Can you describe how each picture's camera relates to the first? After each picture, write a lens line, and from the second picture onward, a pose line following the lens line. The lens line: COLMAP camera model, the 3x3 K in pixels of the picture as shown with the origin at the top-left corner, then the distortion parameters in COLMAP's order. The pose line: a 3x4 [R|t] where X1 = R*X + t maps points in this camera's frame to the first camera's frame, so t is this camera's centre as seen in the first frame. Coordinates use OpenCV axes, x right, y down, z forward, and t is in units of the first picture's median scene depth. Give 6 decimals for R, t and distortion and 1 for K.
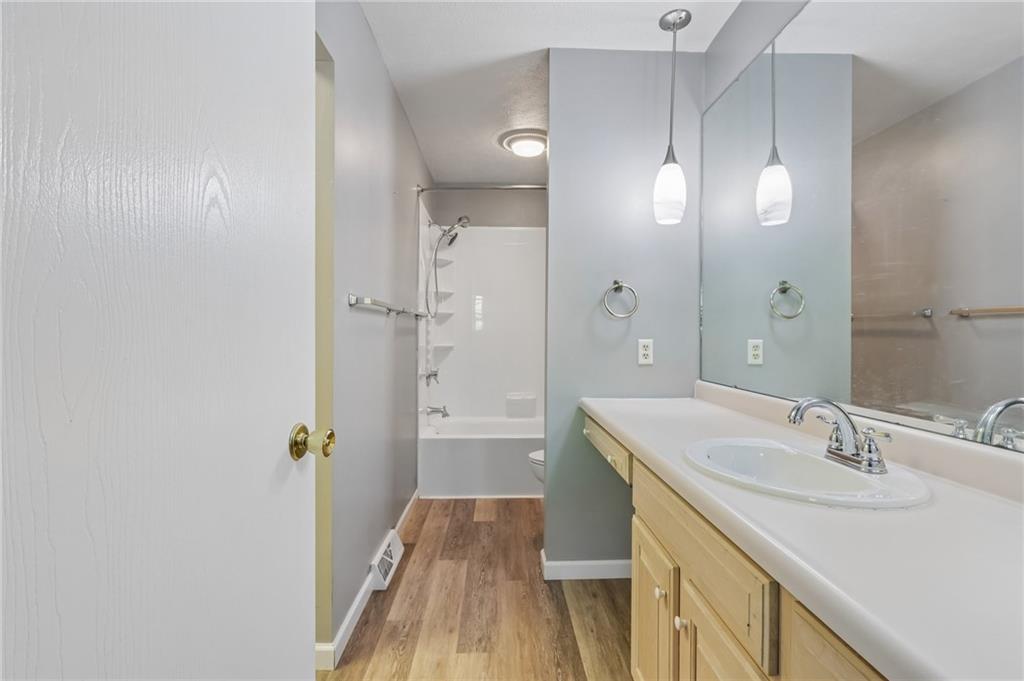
lens RADIAL K [[490.1, 0, 514.2], [0, 490.1, 339.4], [0, 0, 1]] dist [0.002424, -0.002149]
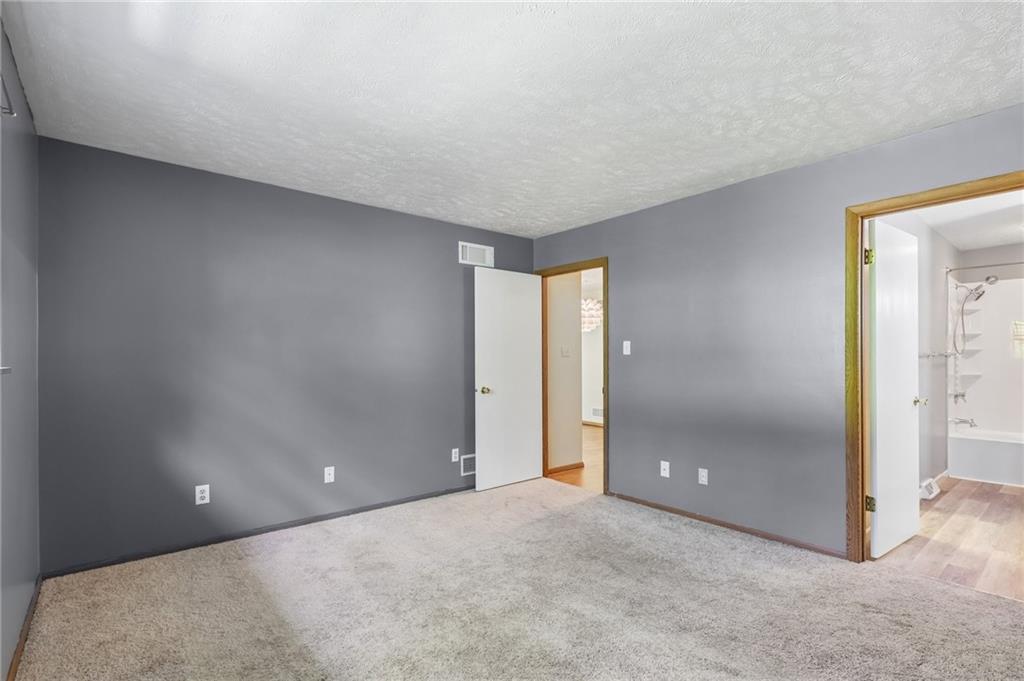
lens RADIAL K [[490.1, 0, 496.8], [0, 490.1, 359.1], [0, 0, 1]] dist [0.002424, -0.002149]
pose [[0.609209, -0.005837, -0.792989, 0.134489], [-0.002218, 0.999956, -0.009065, -0.014612], [0.793007, 0.007281, 0.609169, -0.881327]]
